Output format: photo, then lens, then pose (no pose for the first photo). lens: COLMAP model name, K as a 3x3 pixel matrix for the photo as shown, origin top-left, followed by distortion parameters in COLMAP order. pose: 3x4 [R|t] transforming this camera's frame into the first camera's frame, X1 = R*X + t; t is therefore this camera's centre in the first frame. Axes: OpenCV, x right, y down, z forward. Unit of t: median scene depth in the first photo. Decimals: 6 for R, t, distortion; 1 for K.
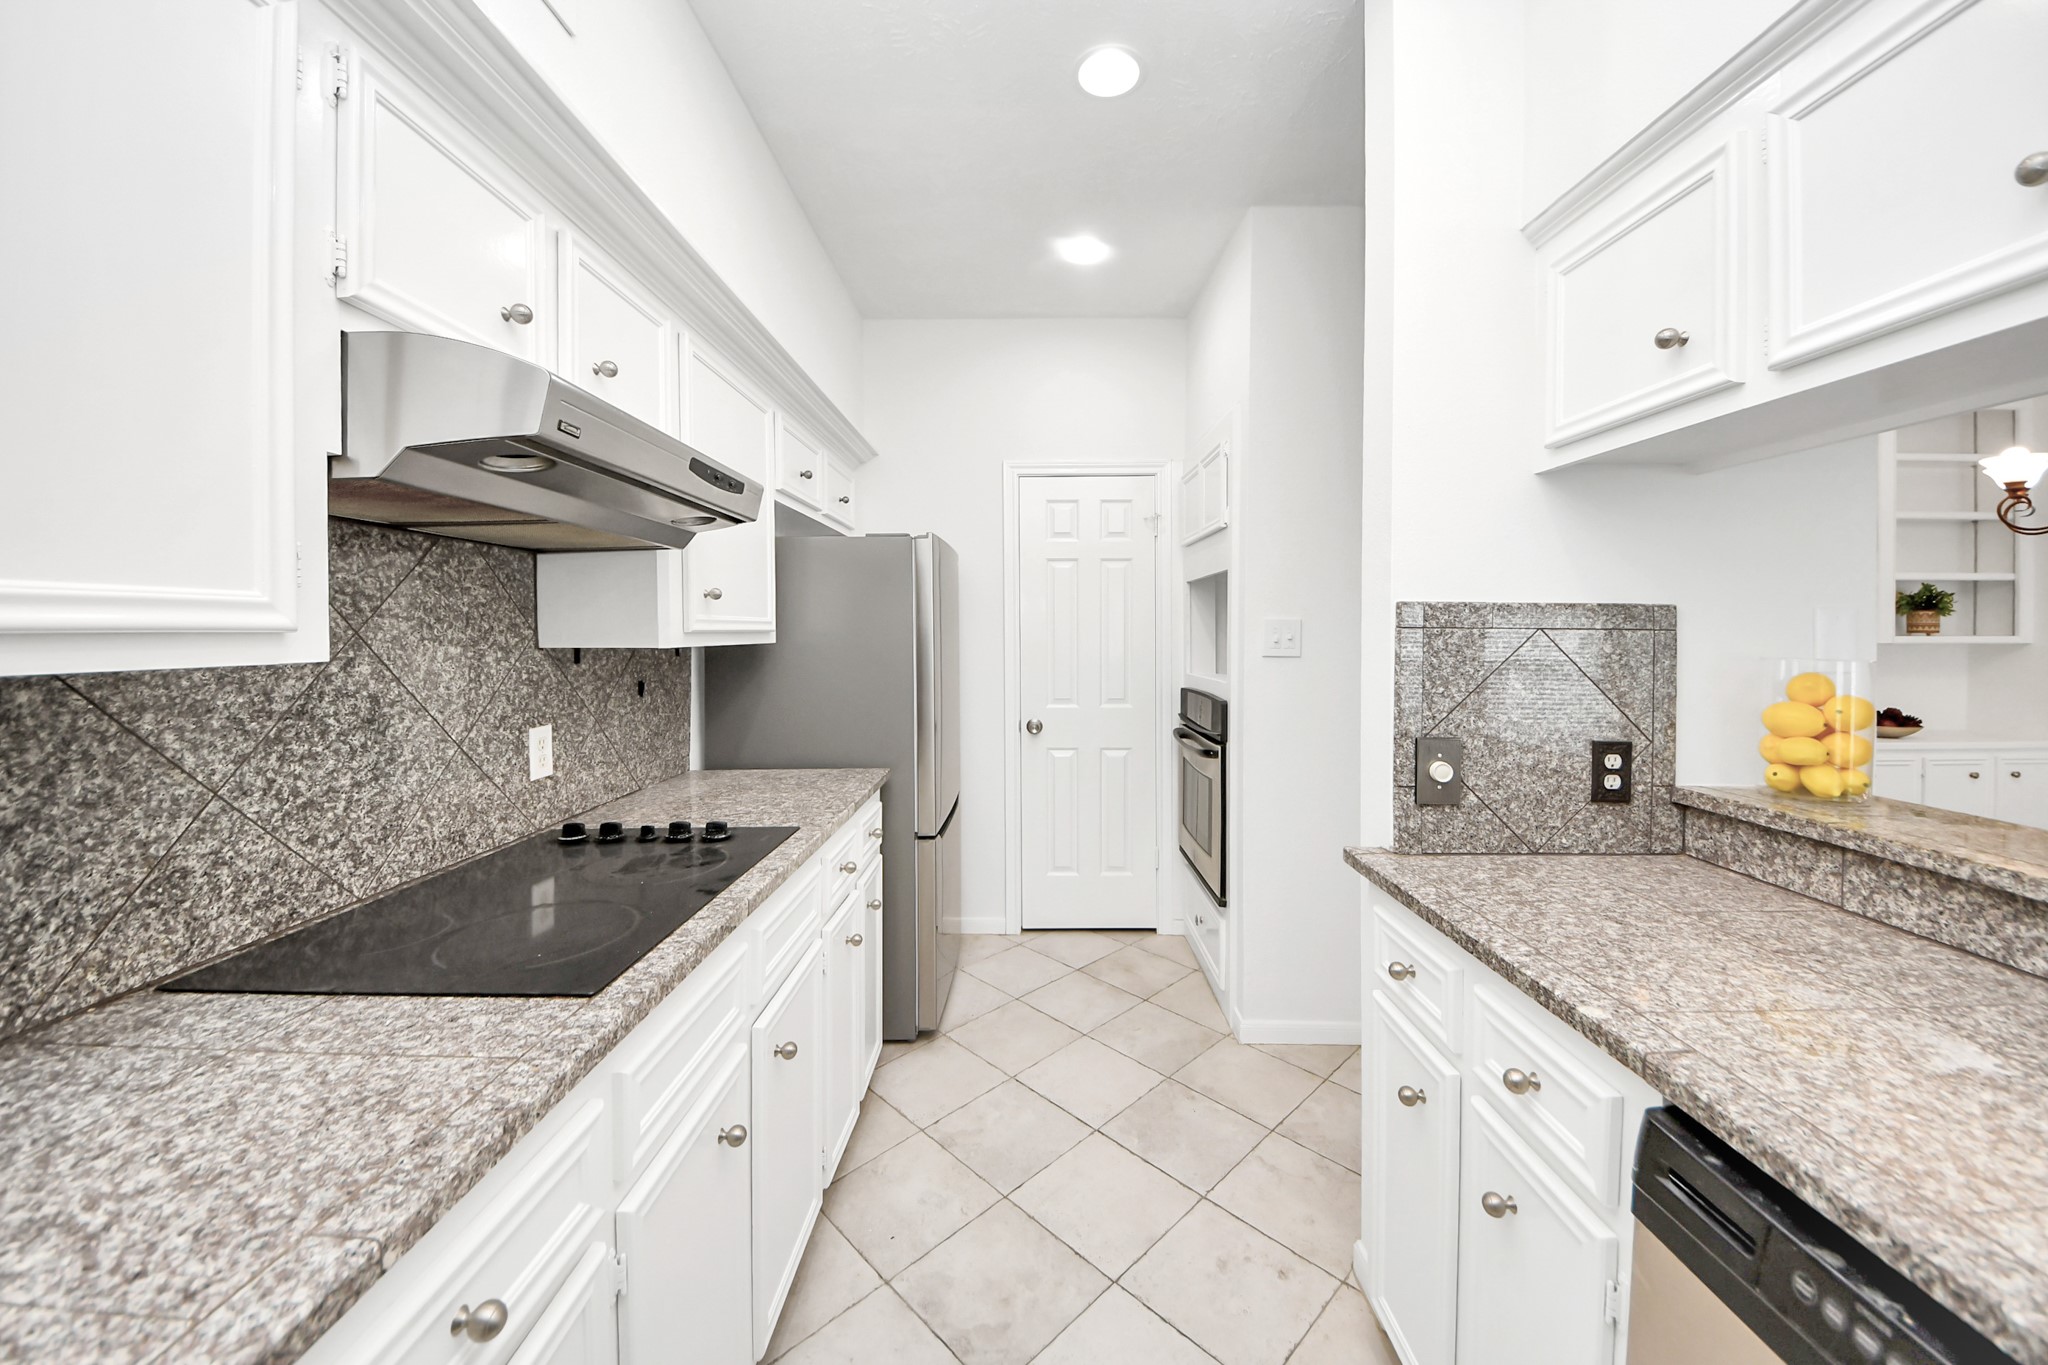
lens RADIAL K [[740.7, 0, 1033.8], [0, 740.7, 642.0], [0, 0, 1]] dist [0.016293, -0.014459]
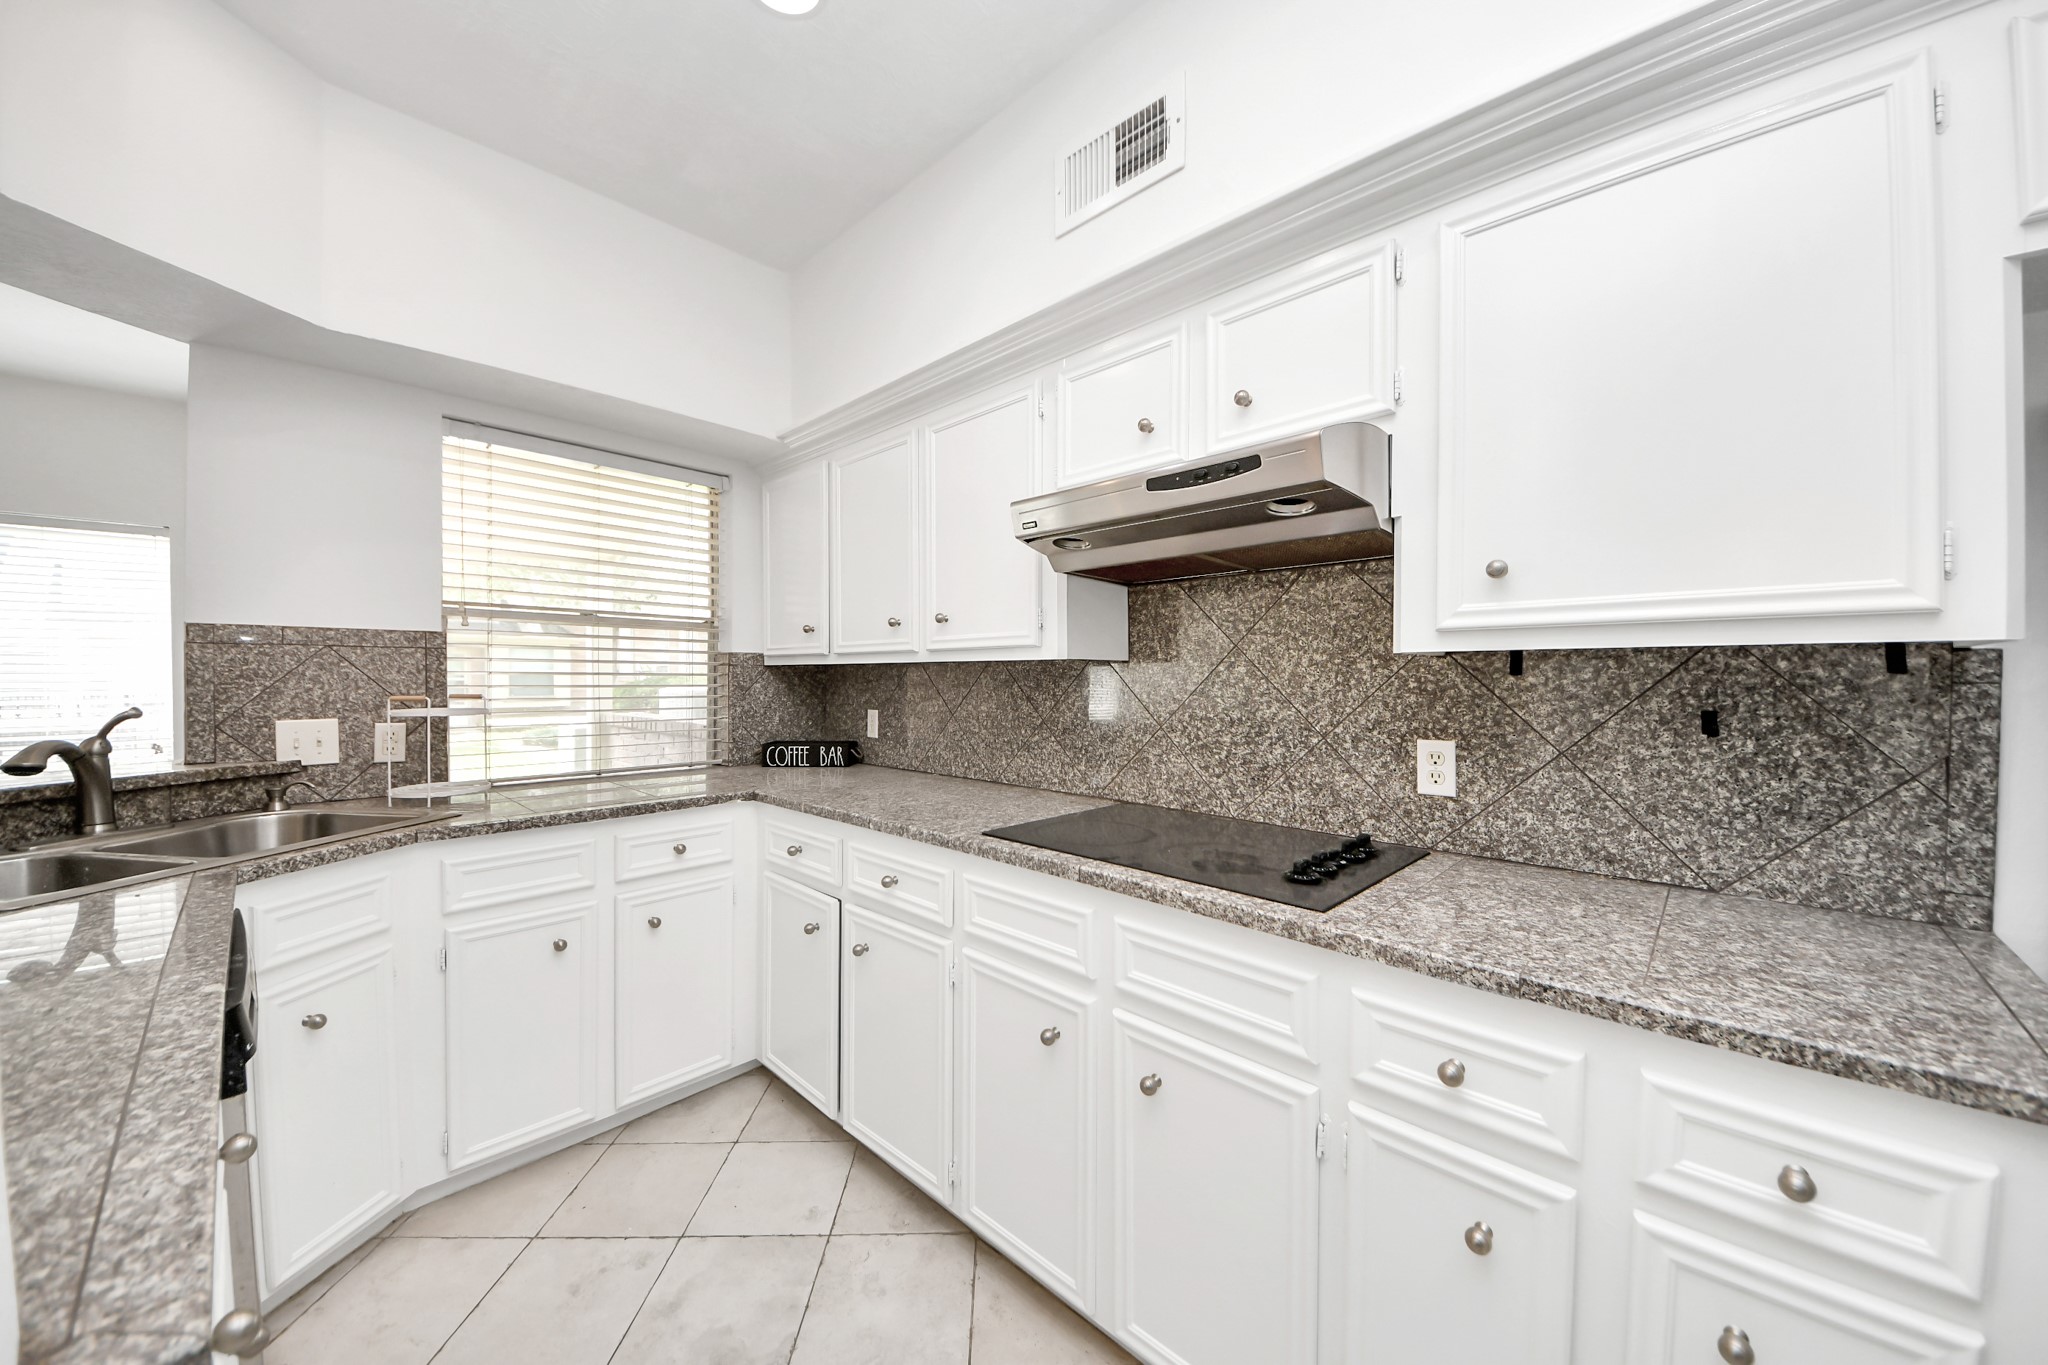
lens RADIAL K [[742.2, 0, 1005.4], [0, 742.2, 685.9], [0, 0, 1]] dist [0.015668, -0.000223]
pose [[-0.708860, 0.011758, -0.705251, 0.399323], [-0.008574, 0.999644, 0.025285, 0.027989], [0.705297, 0.023970, -0.708507, 1.344974]]
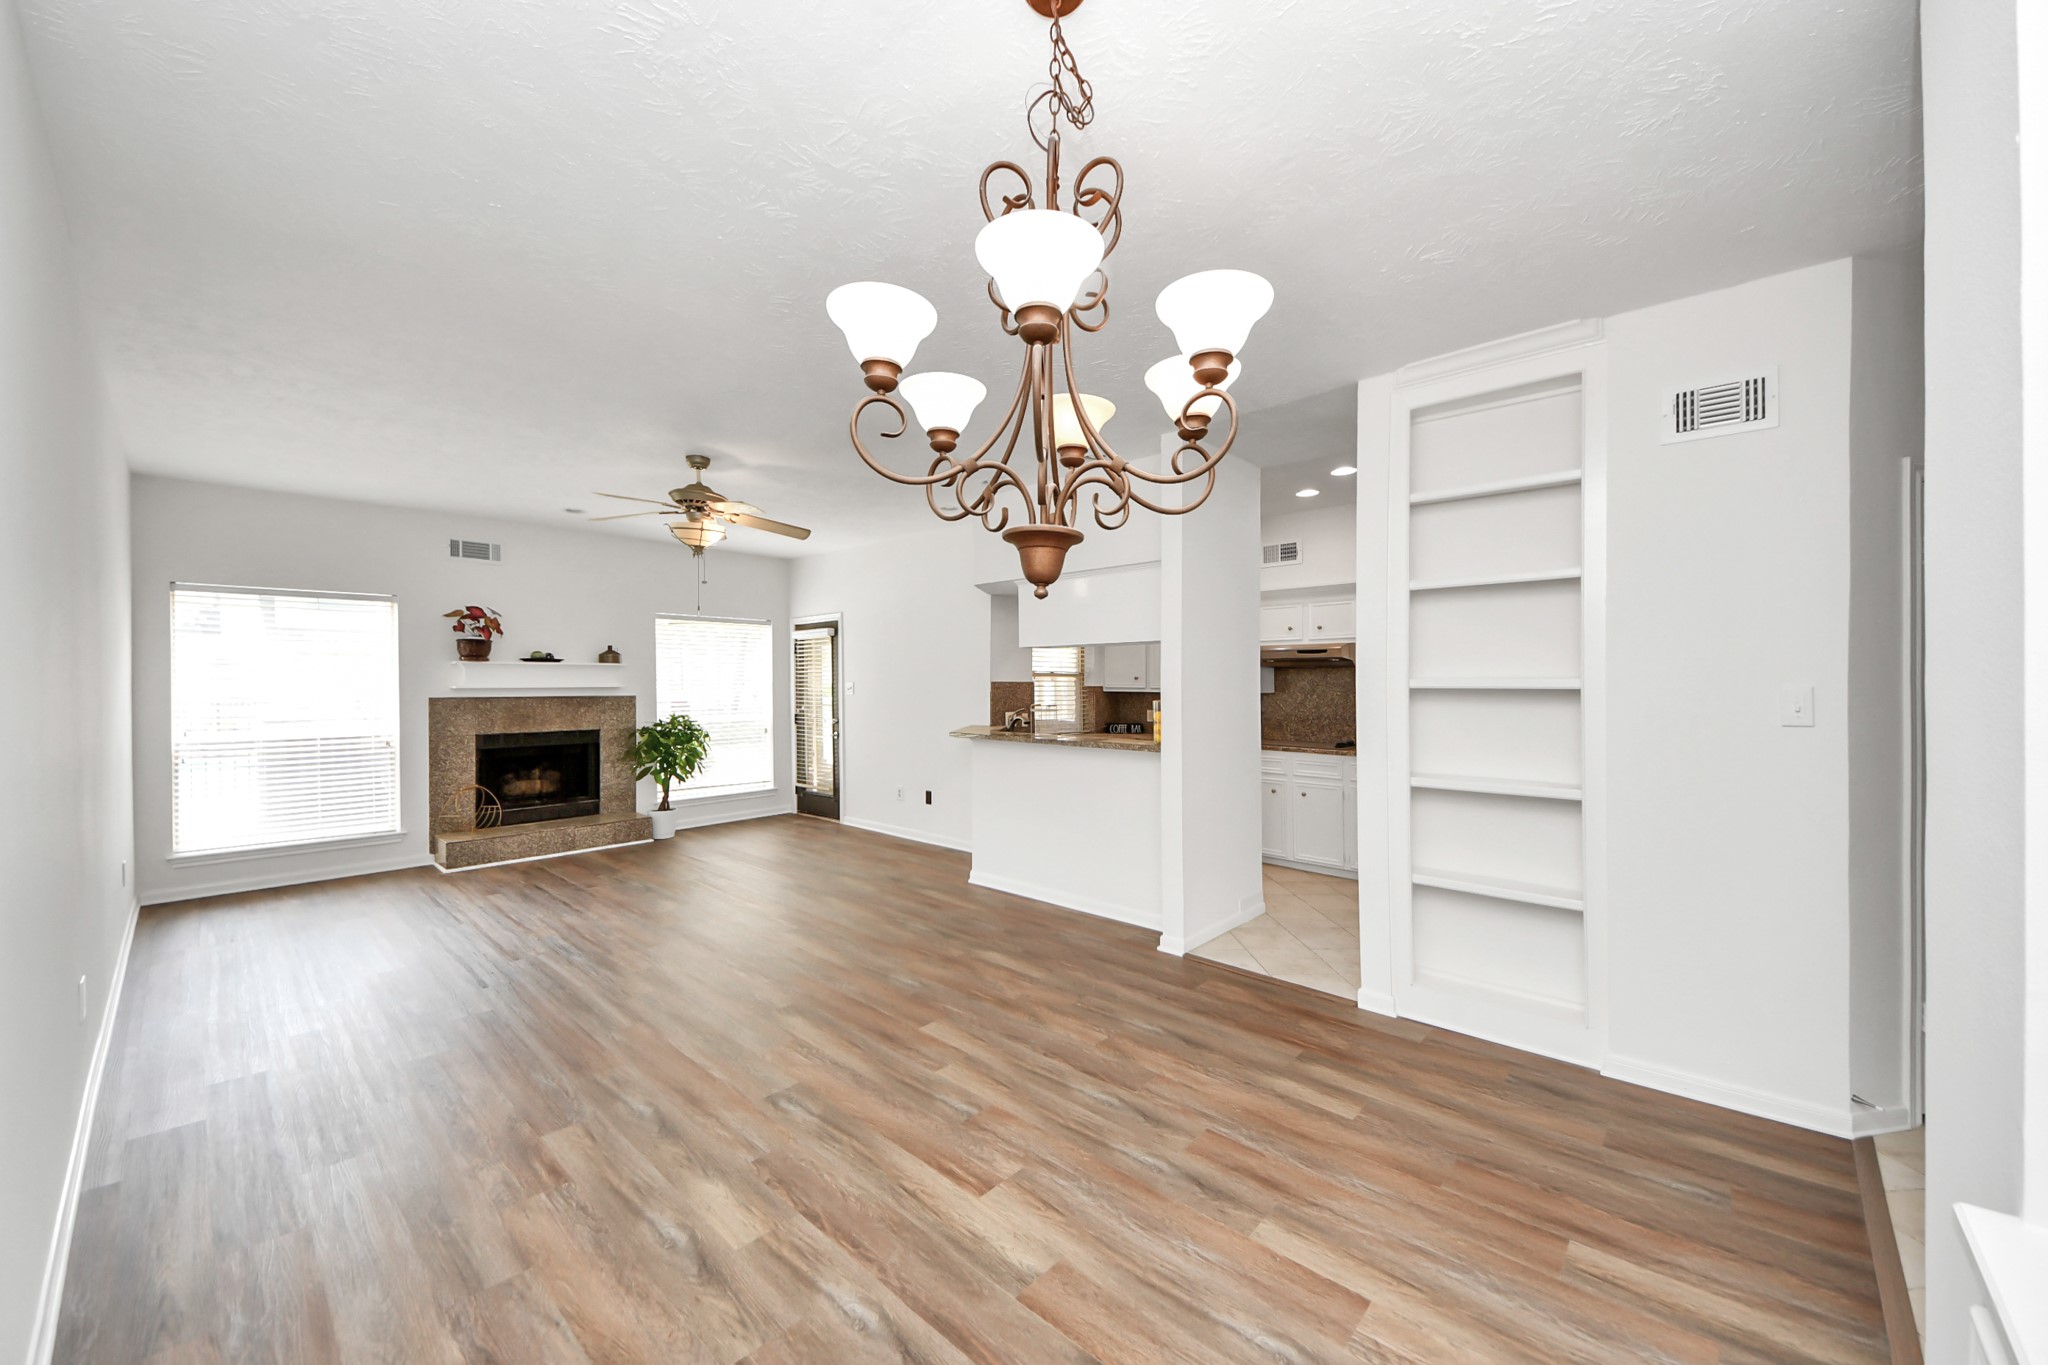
lens RADIAL K [[773.8, 0, 1014.9], [0, 773.8, 682.7], [0, 0, 1]] dist [0.020855, 0.000033]
pose [[-0.676401, 0.000663, -0.736533, 3.237328], [-0.010253, 0.999894, 0.010316, -0.066344], [0.736462, 0.014529, -0.676323, 2.327930]]
